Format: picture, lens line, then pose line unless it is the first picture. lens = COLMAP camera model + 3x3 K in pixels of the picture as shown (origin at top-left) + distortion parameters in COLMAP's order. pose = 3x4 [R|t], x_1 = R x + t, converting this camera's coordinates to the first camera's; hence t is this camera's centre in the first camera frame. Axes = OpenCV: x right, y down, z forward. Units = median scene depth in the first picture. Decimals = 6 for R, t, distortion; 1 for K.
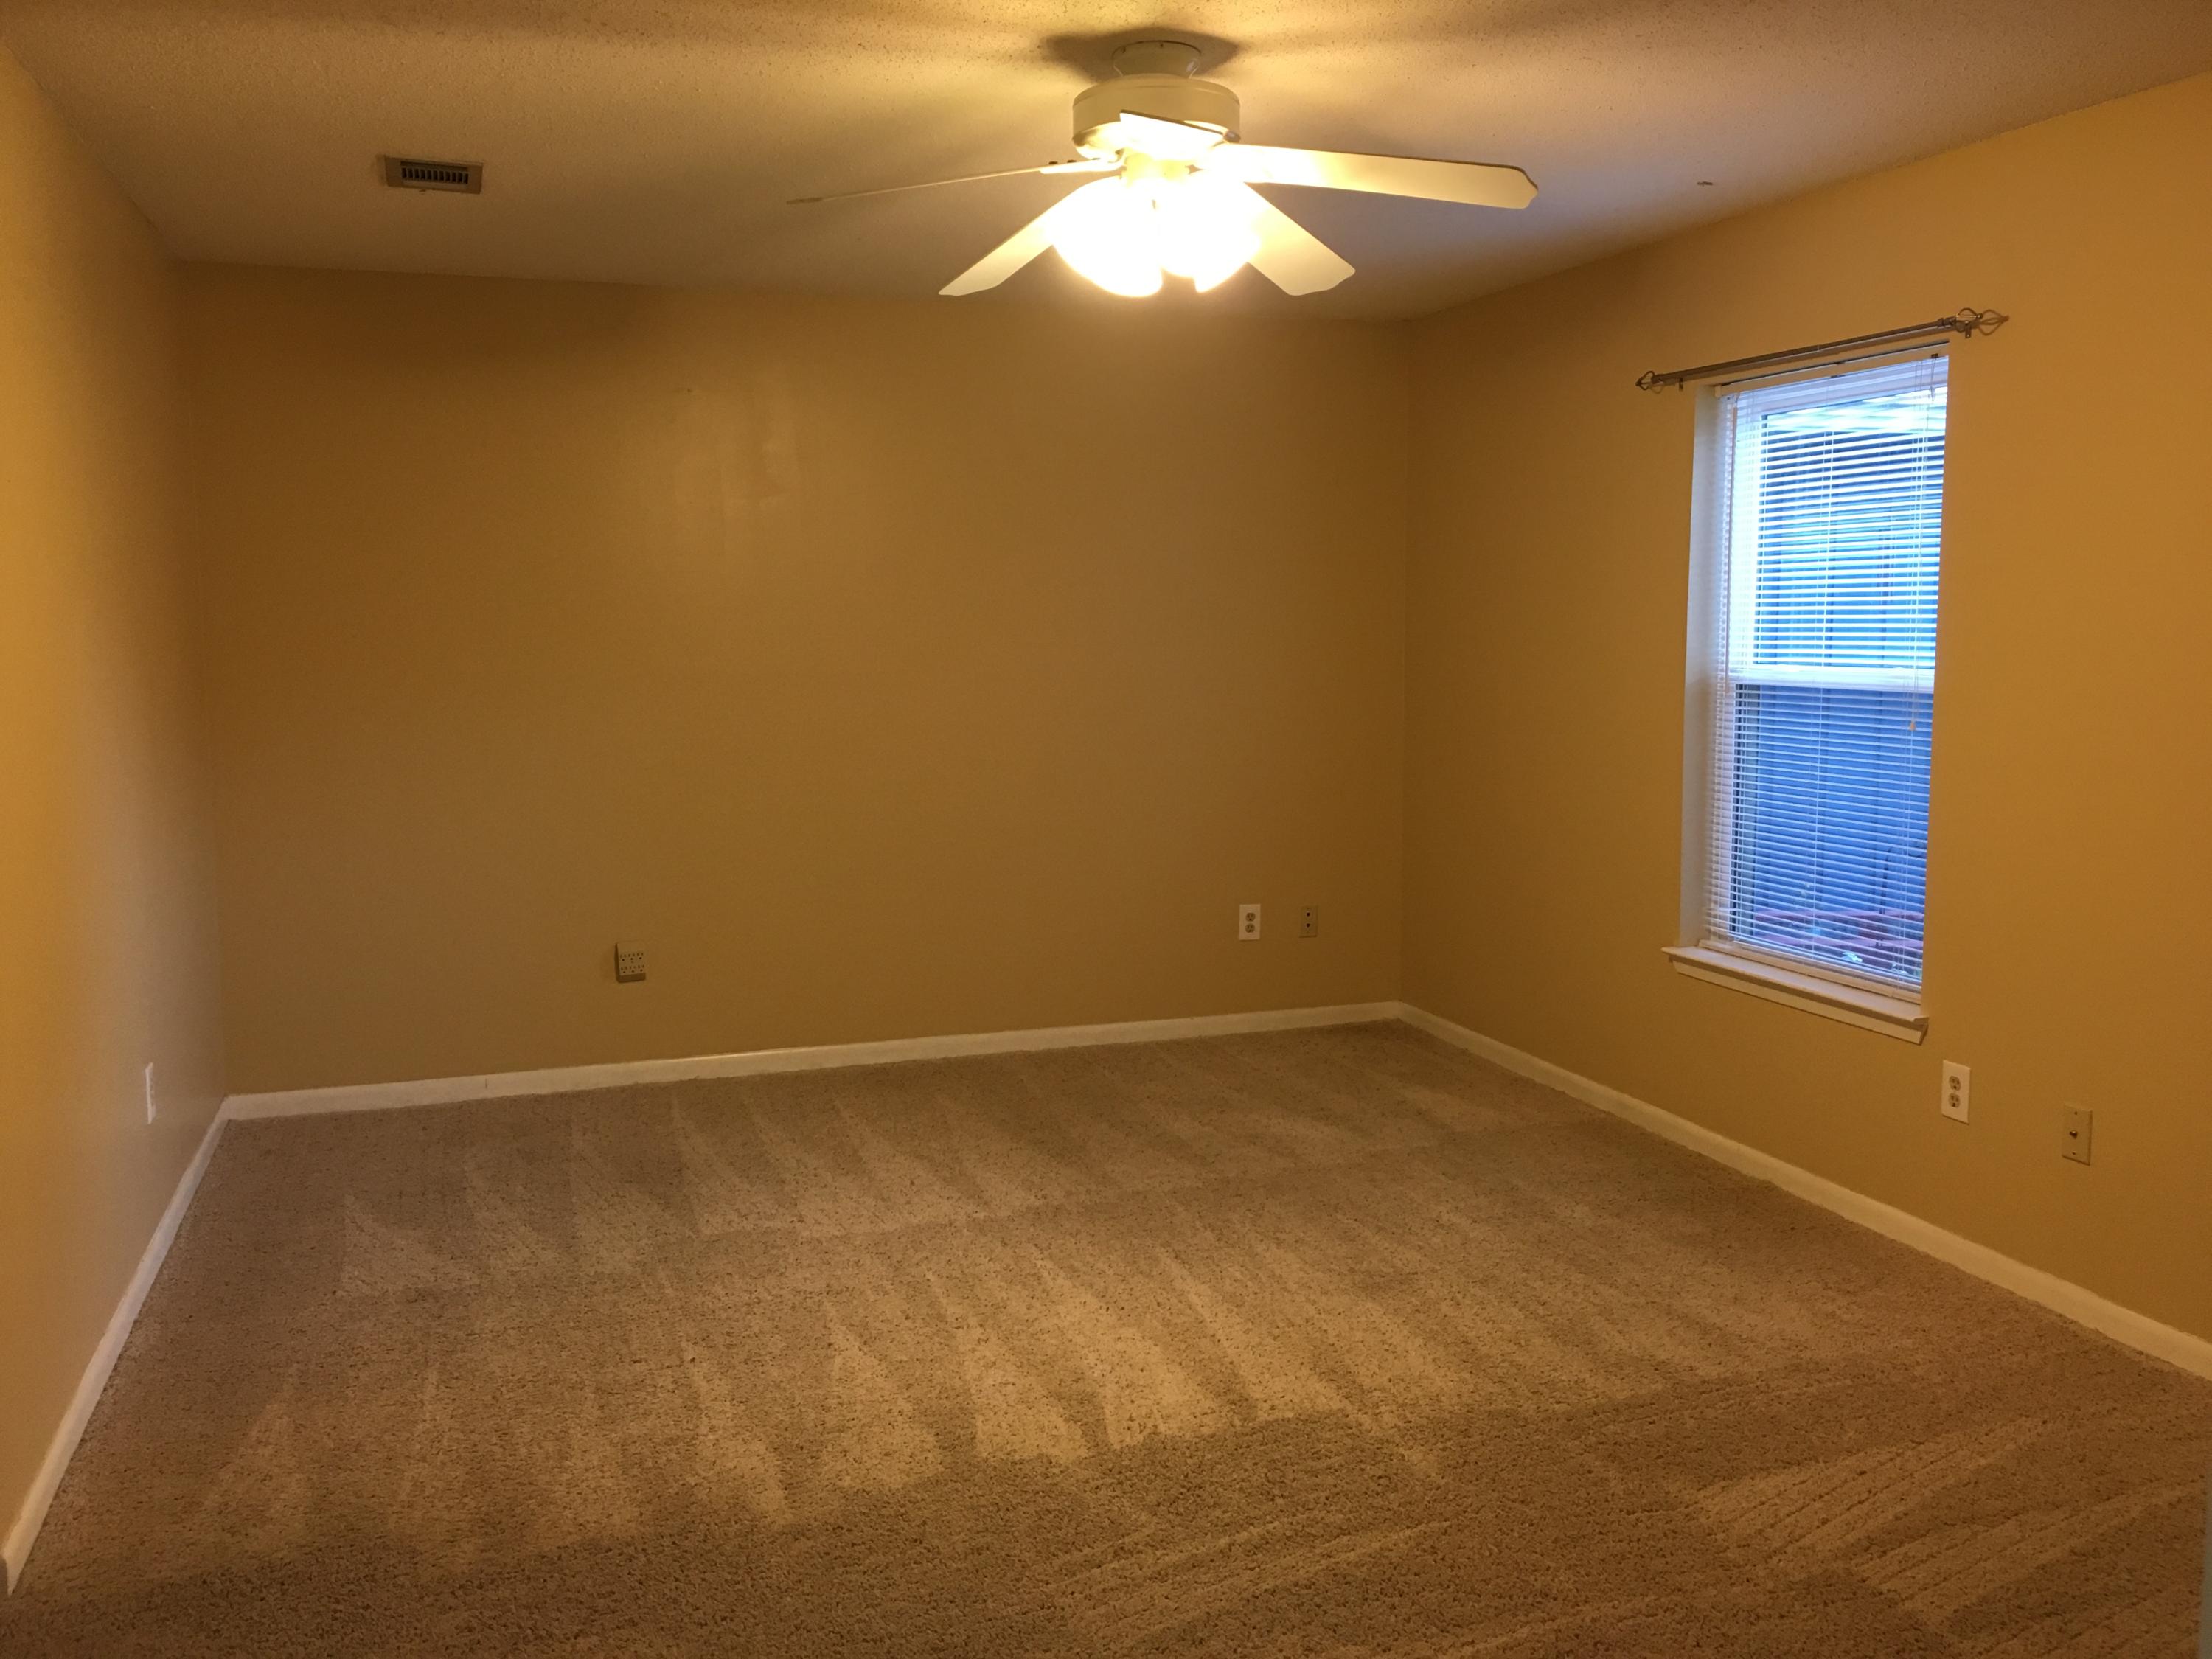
lens RADIAL K [[1858.7, 0, 1090.5], [0, 1858.7, 823.3], [0, 0, 1]] dist [0.073102, -0.075959]
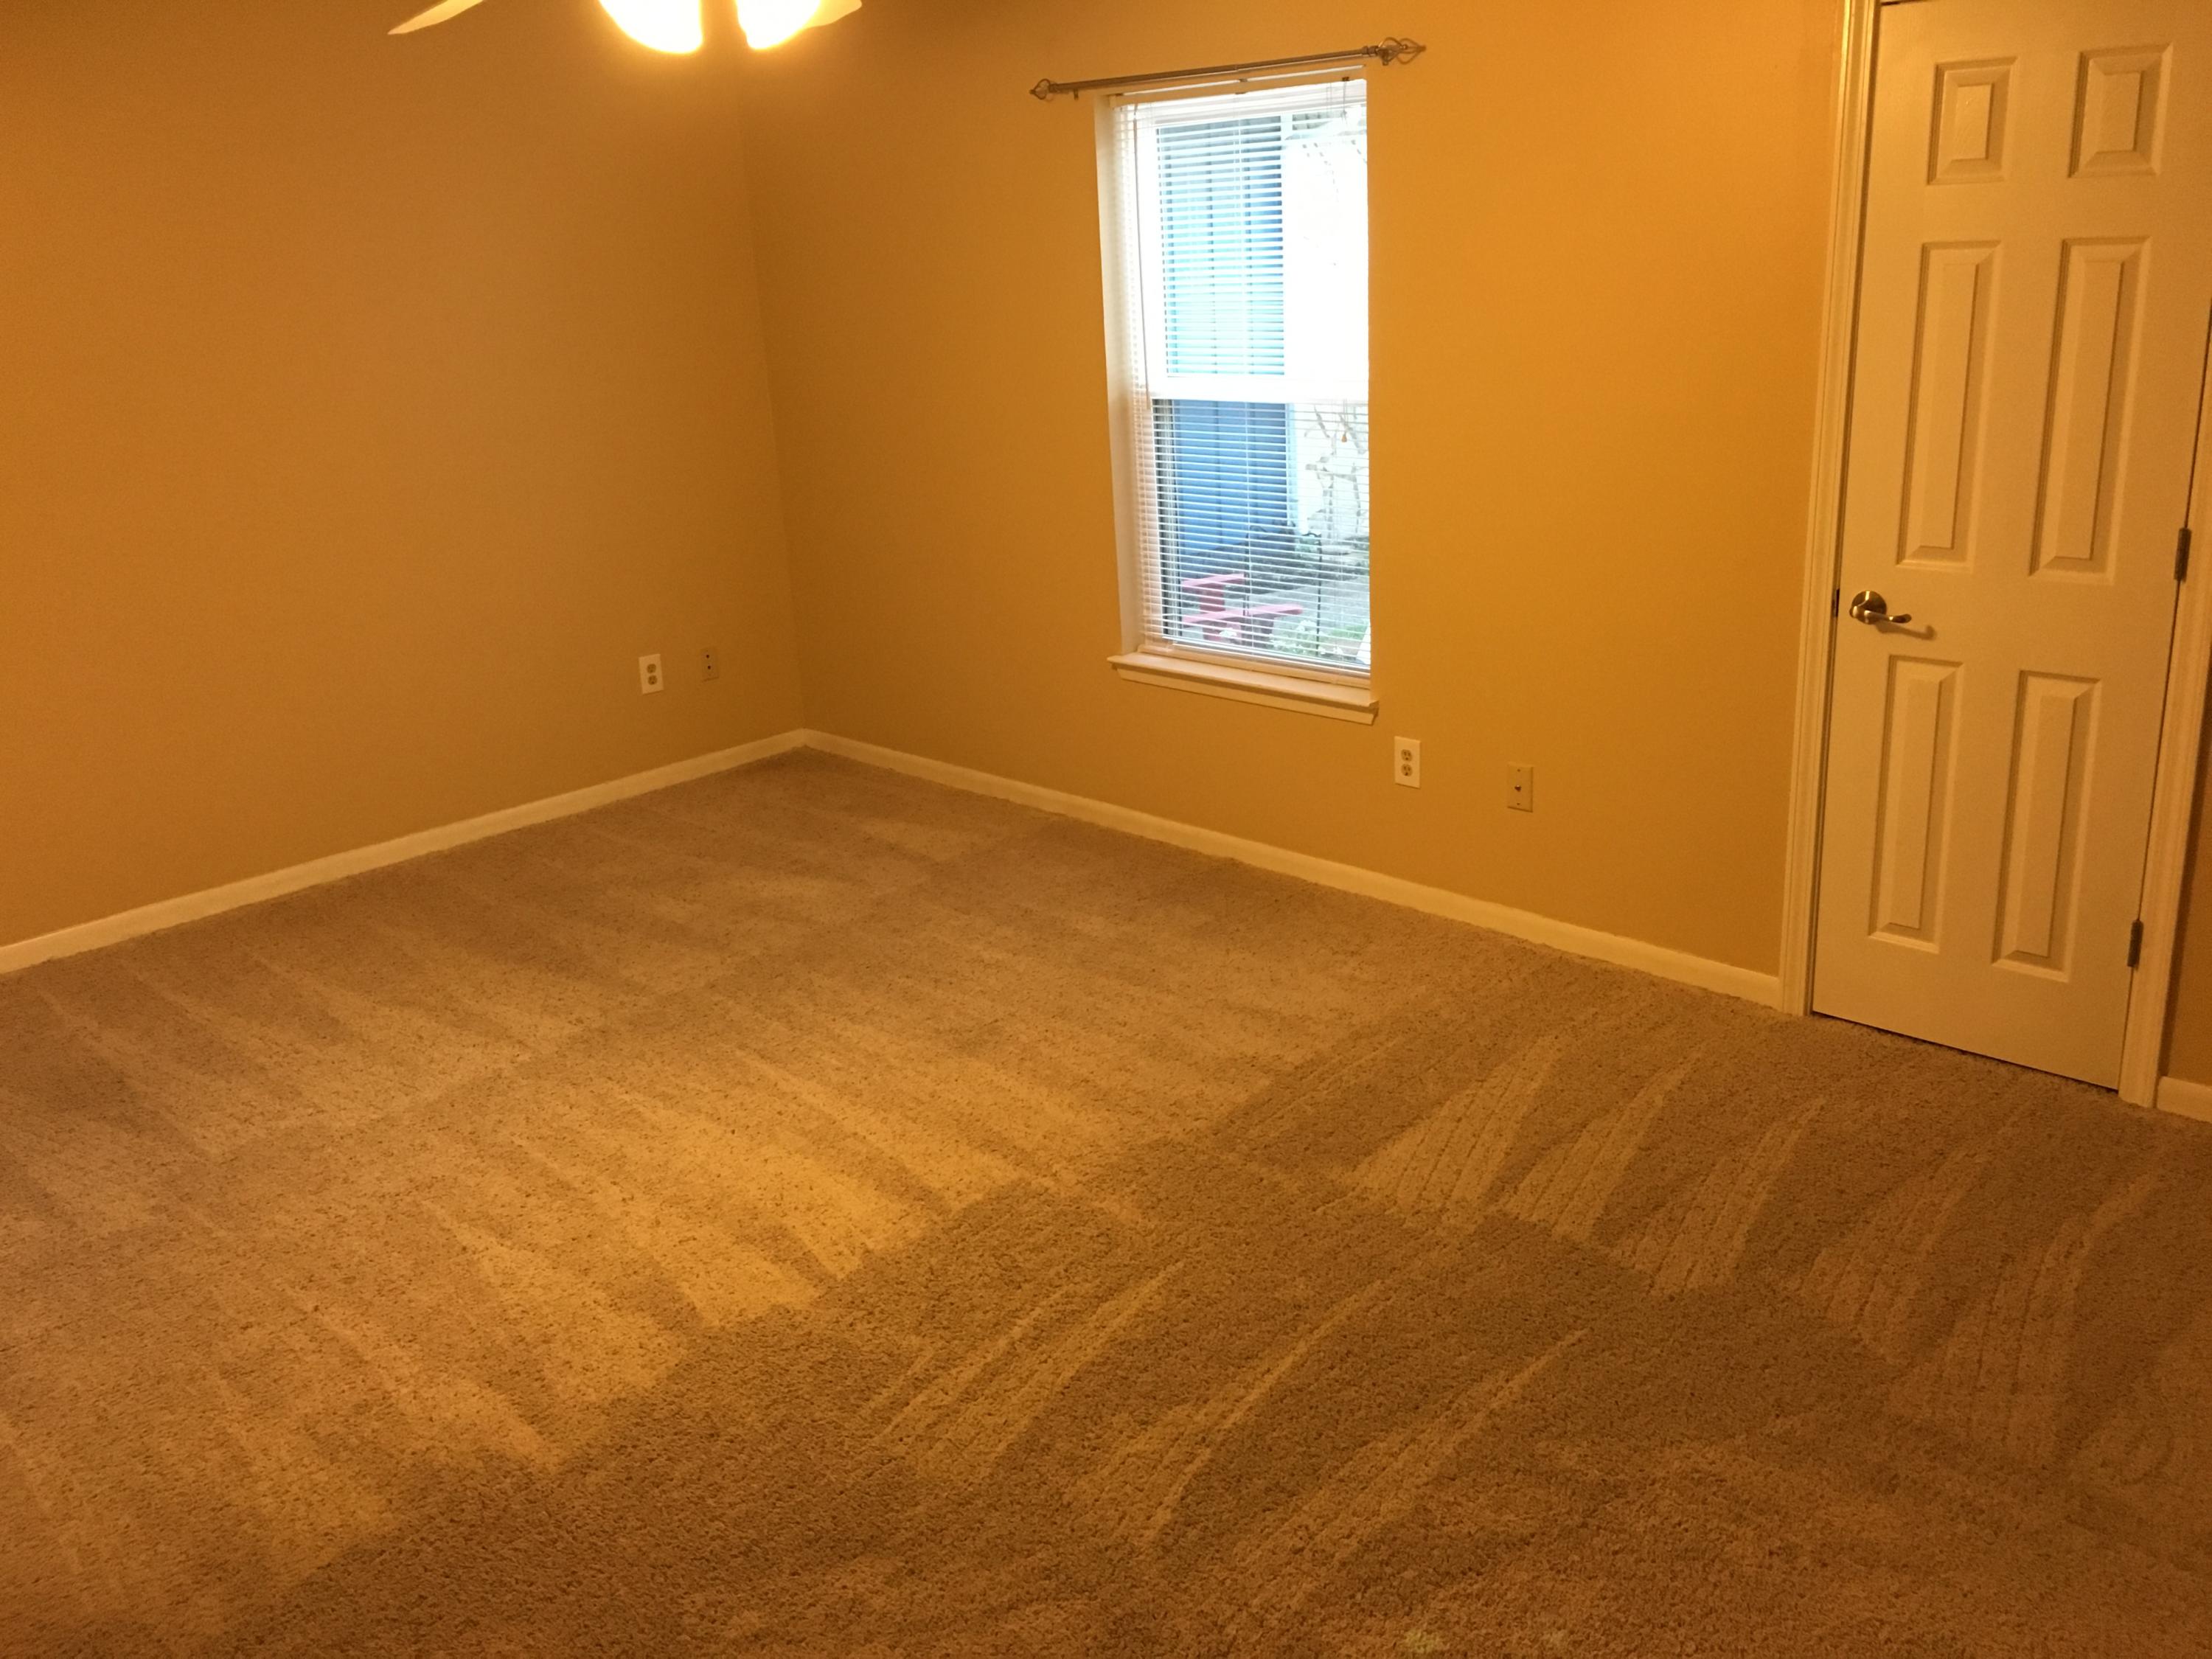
lens RADIAL K [[1858.7, 0, 1112.9], [0, 1858.7, 828.7], [0, 0, 1]] dist [0.073102, -0.075959]
pose [[0.897152, -0.178934, 0.403858, -0.175237], [0.100868, 0.973111, 0.207075, -0.074961], [-0.430051, -0.145041, 0.891077, 0.065222]]
